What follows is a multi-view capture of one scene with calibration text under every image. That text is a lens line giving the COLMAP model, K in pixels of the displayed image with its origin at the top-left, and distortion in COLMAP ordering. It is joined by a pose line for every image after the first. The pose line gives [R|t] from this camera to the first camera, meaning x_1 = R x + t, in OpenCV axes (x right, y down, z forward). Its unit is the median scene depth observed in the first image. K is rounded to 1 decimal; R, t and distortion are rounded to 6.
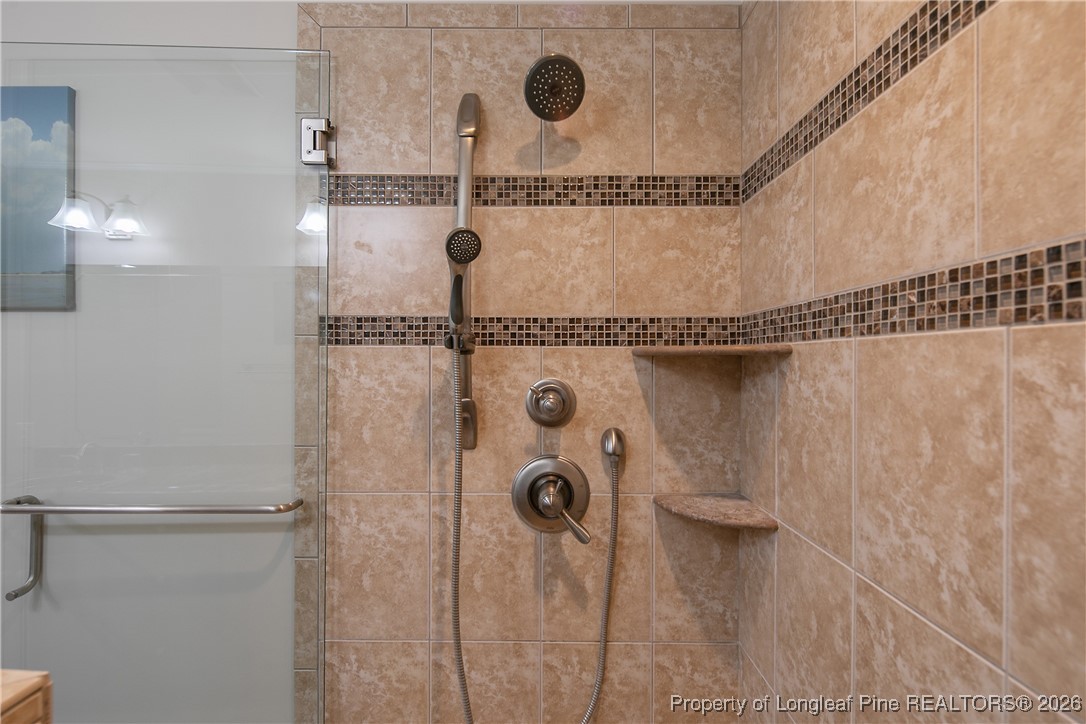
lens RADIAL K [[530.2, 0, 523.0], [0, 530.2, 360.4], [0, 0, 1]] dist [-0.000804, -0.000283]
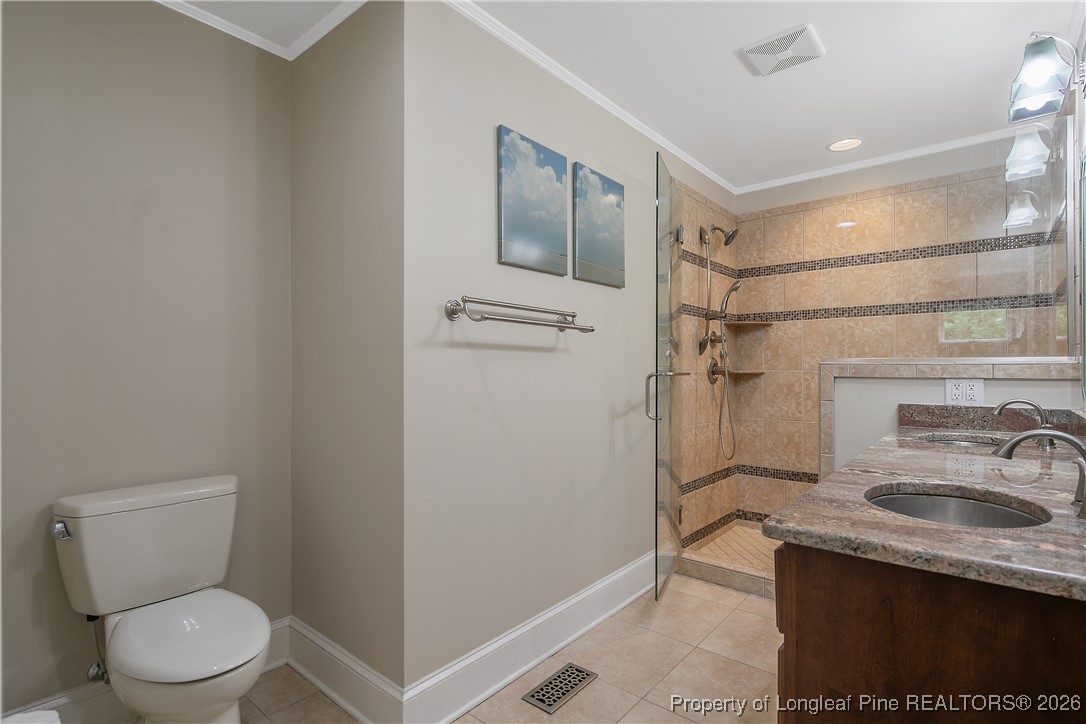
lens RADIAL K [[532.4, 0, 537.5], [0, 532.4, 382.3], [0, 0, 1]] dist [0.000176, -0.000208]
pose [[0.625572, -0.022781, 0.779834, -4.587079], [-0.000097, 0.999571, 0.029277, 0.374430], [-0.780166, -0.018391, 0.625302, -0.108653]]
